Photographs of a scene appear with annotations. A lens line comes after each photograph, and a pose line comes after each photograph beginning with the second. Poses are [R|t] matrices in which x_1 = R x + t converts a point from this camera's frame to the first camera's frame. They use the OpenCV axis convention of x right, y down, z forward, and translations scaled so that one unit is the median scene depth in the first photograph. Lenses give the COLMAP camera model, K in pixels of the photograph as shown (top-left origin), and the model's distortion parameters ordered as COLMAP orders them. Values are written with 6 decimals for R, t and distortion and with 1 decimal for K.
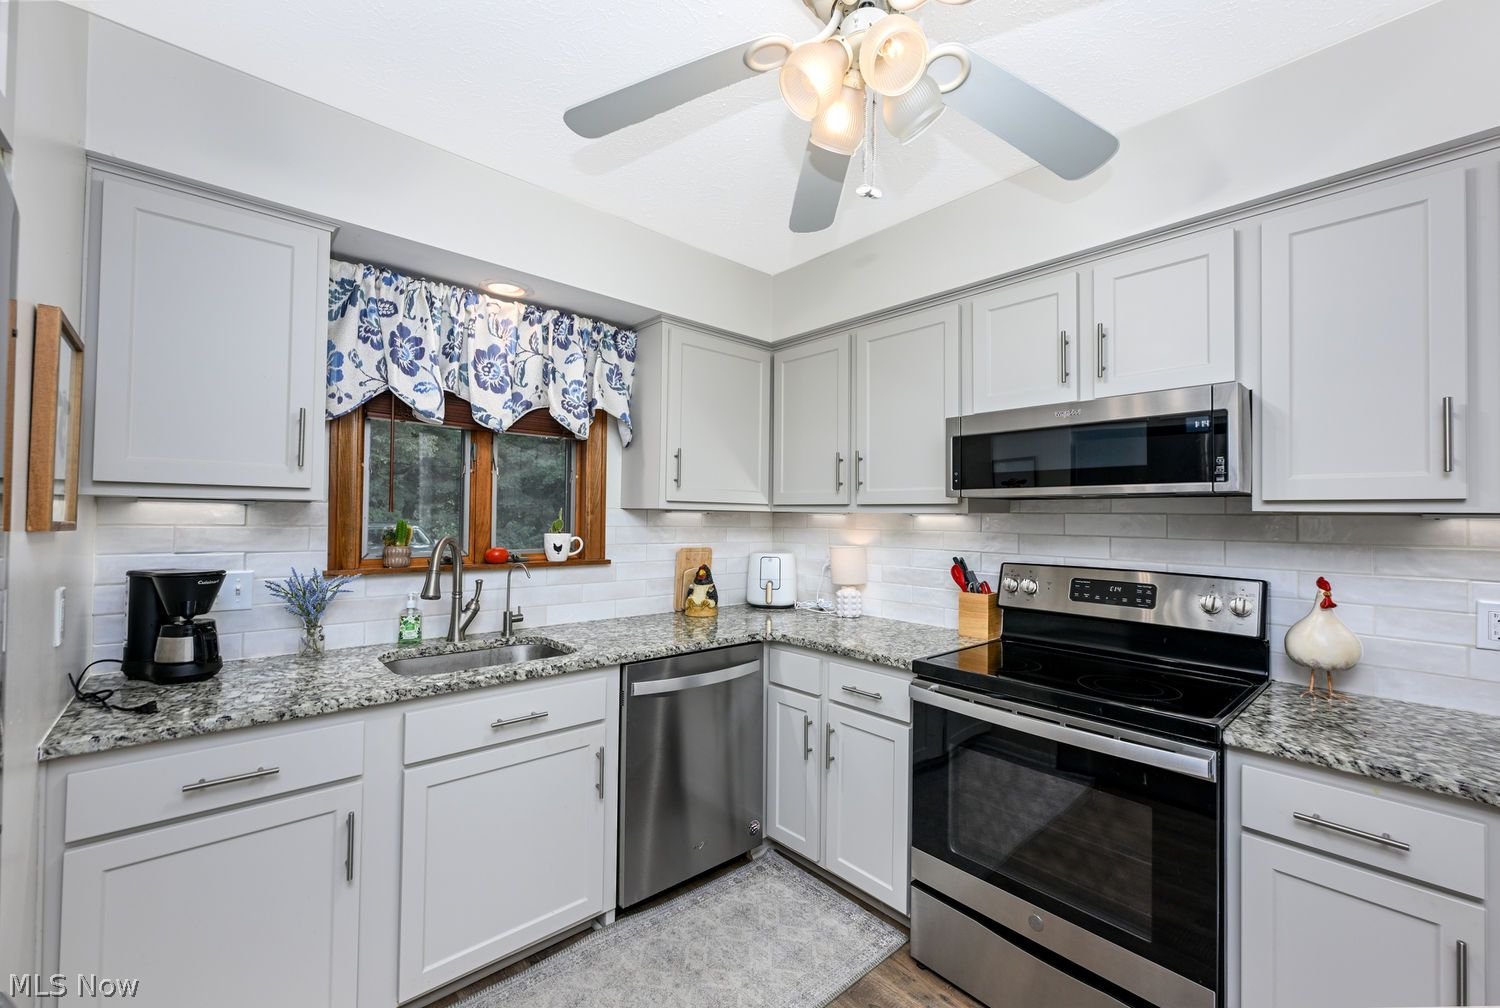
lens RADIAL K [[602.9, 0, 746.1], [0, 602.9, 504.0], [0, 0, 1]] dist [-0.003638, 0.000513]
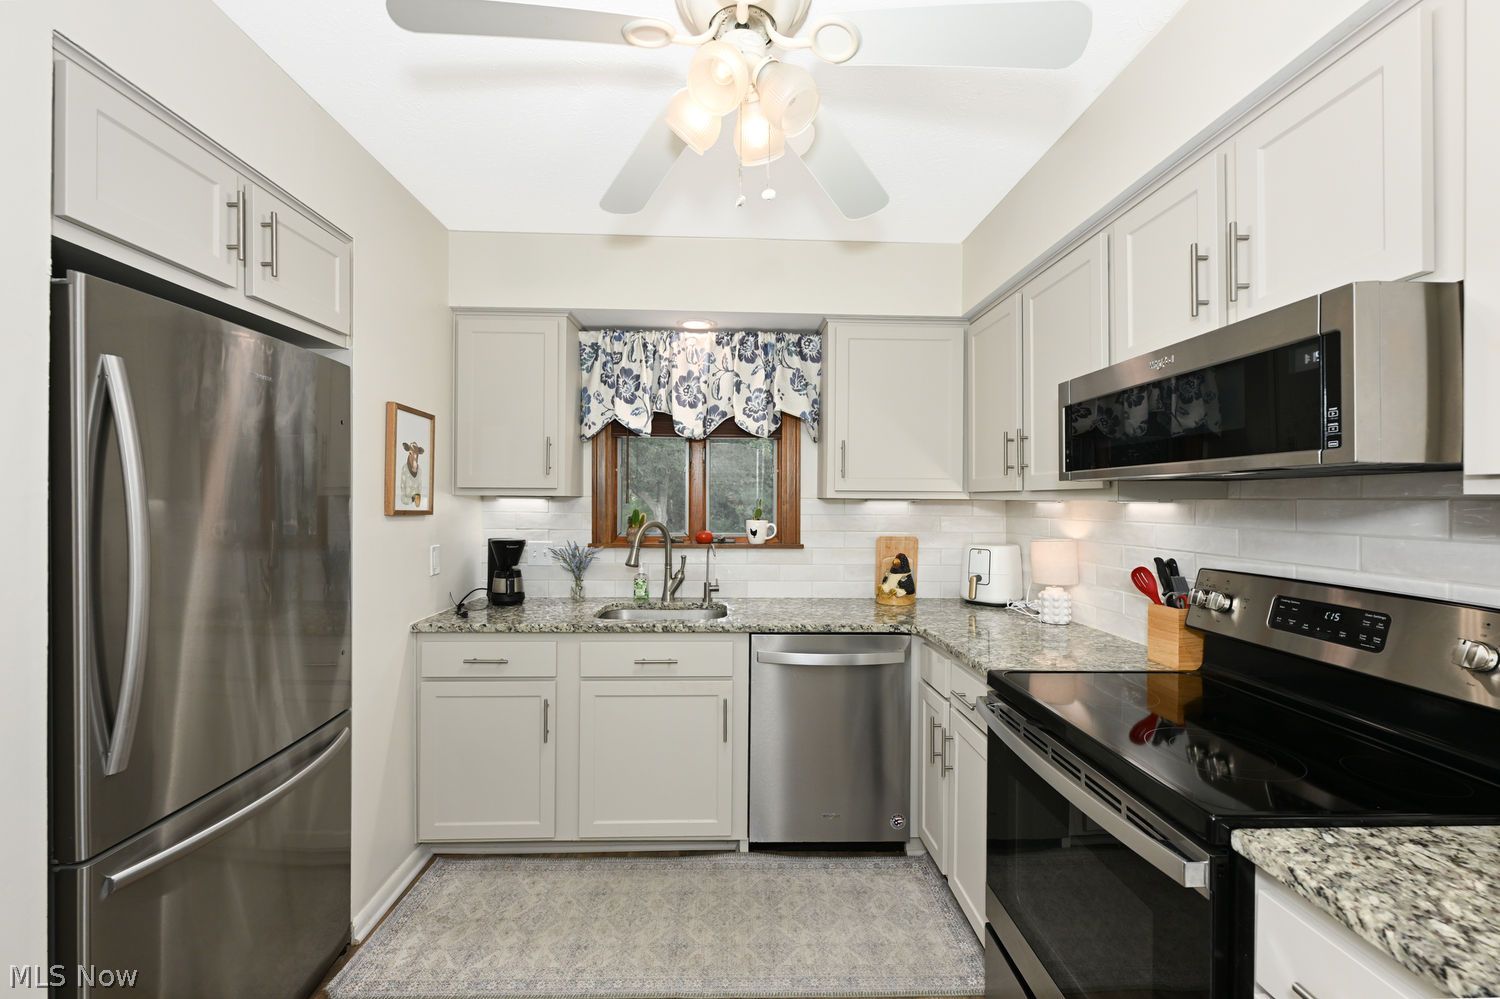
lens RADIAL K [[602.9, 0, 744.5], [0, 602.9, 499.1], [0, 0, 1]] dist [-0.003638, 0.000513]
pose [[0.772346, -0.009909, -0.635124, 0.498999], [0.017440, 0.999832, 0.005610, 0.000869], [0.634962, -0.015409, 0.772389, 0.096332]]
